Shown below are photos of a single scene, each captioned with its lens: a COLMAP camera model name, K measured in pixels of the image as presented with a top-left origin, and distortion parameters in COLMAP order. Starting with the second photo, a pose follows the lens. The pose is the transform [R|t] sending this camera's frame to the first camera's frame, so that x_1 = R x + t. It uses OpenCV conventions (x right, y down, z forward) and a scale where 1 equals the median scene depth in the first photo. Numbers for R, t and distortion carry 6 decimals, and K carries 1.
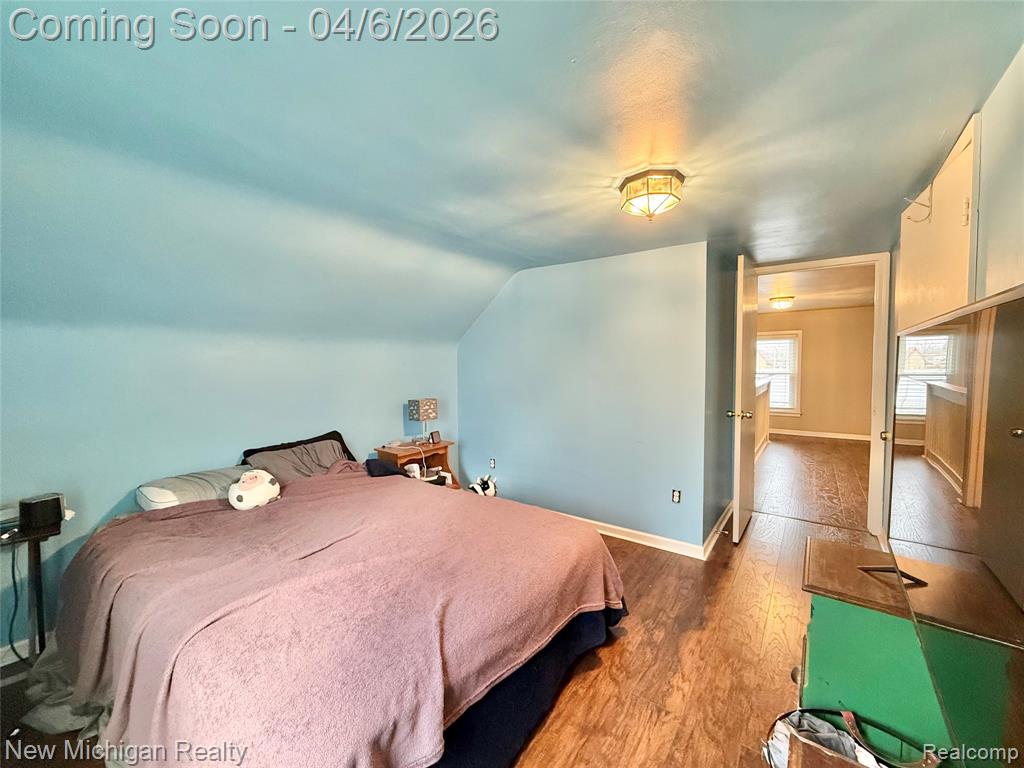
lens RADIAL K [[406.6, 0, 510.3], [0, 406.6, 382.3], [0, 0, 1]] dist [-0.000151, -0.000035]
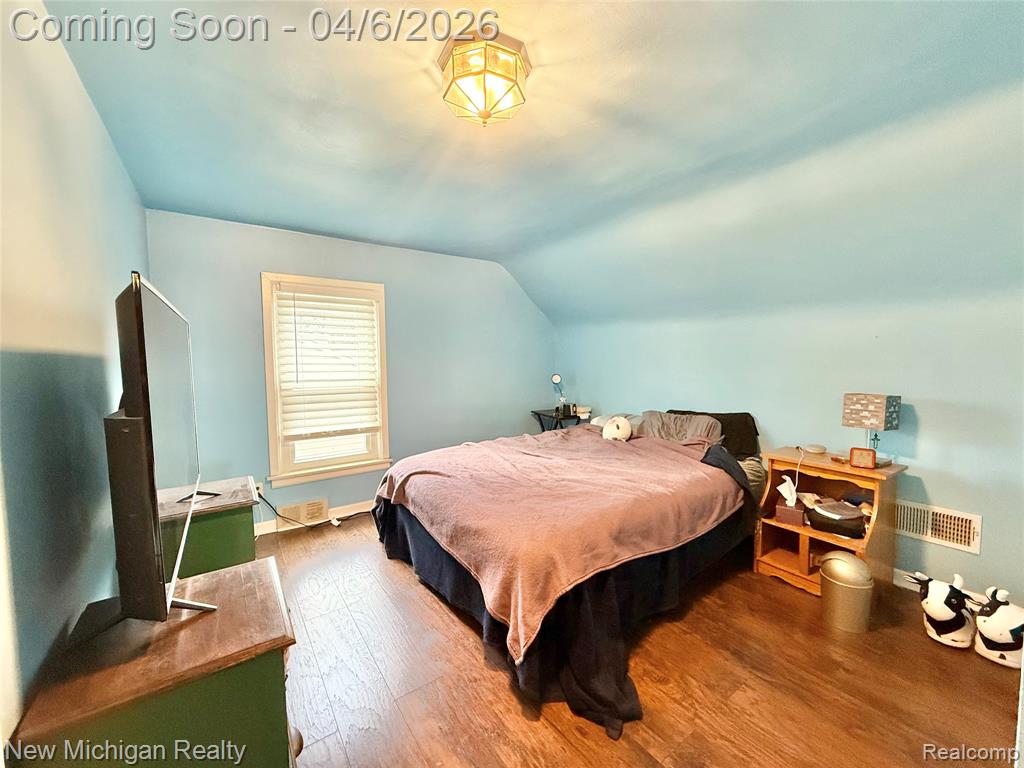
lens RADIAL K [[406.6, 0, 510.3], [0, 406.6, 382.3], [0, 0, 1]] dist [-0.000151, -0.000035]
pose [[-0.294462, 0.074709, -0.952738, 0.918760], [-0.034928, 0.995432, 0.088853, -0.020912], [0.955025, 0.059441, -0.290508, 1.139427]]
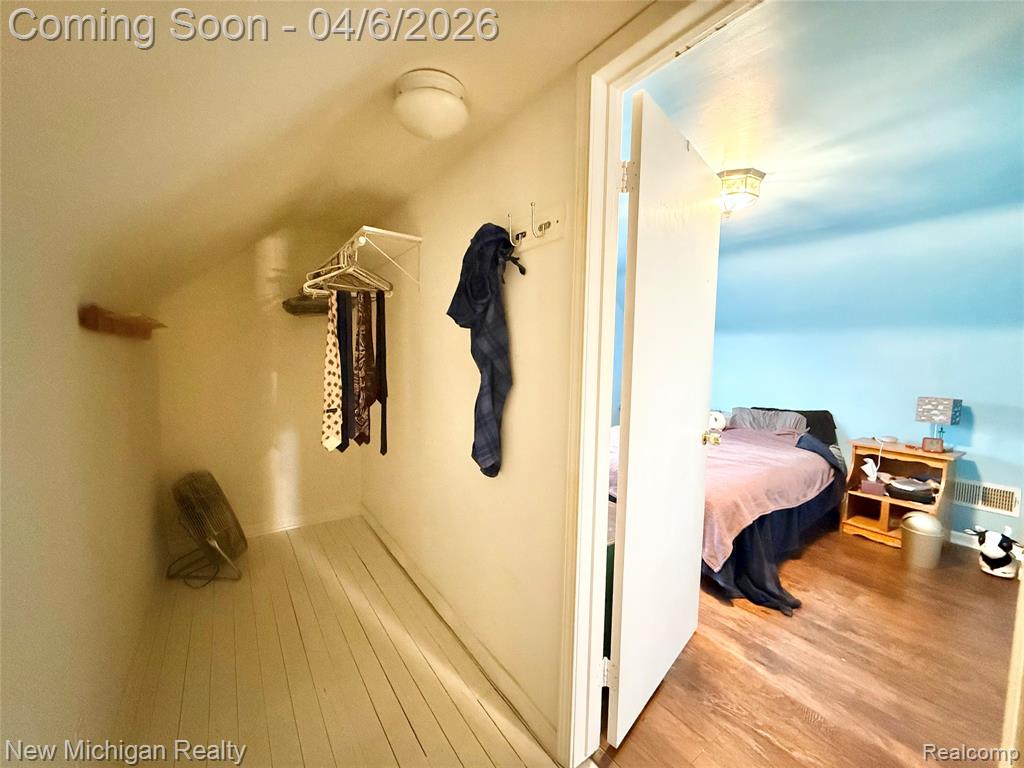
lens RADIAL K [[406.6, 0, 510.3], [0, 406.6, 382.3], [0, 0, 1]] dist [-0.000151, -0.000035]
pose [[-0.302447, 0.077614, -0.950001, 1.418388], [-0.057476, 0.993381, 0.099457, -0.036378], [0.951432, 0.084683, -0.295984, 0.729143]]
